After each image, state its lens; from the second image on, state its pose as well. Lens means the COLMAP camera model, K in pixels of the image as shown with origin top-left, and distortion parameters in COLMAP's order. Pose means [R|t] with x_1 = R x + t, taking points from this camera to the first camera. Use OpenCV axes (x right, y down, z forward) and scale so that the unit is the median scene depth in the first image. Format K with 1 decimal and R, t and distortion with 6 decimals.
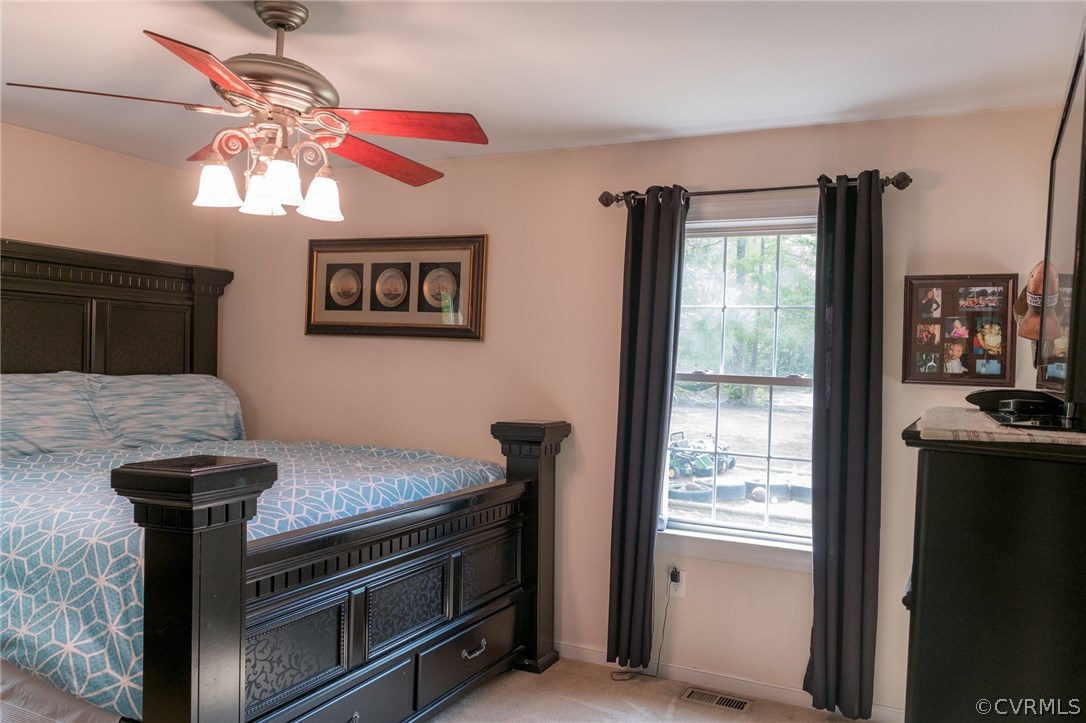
lens RADIAL K [[778.1, 0, 547.8], [0, 778.1, 371.7], [0, 0, 1]] dist [0.043413, -0.050697]
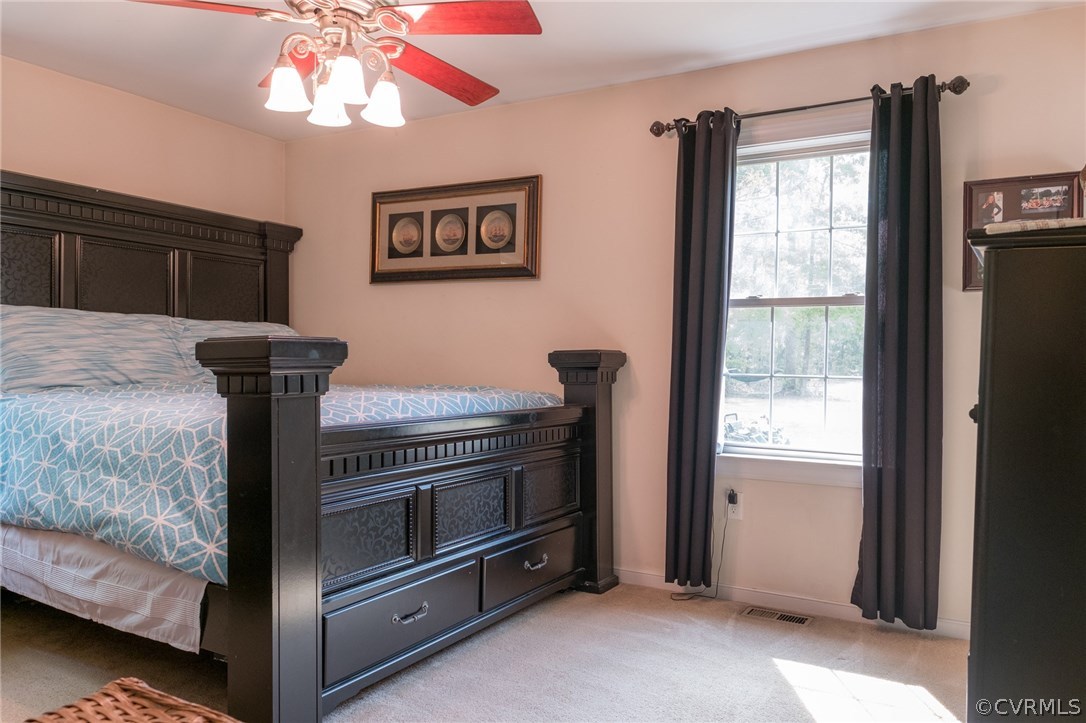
lens RADIAL K [[757.0, 0, 545.4], [0, 757.0, 366.4], [0, 0, 1]] dist [0.042122, -0.042504]
pose [[0.997150, -0.017886, -0.073295, -0.003870], [0.017605, 0.999835, -0.004475, 0.100217], [0.073362, 0.003171, 0.997300, 0.000810]]
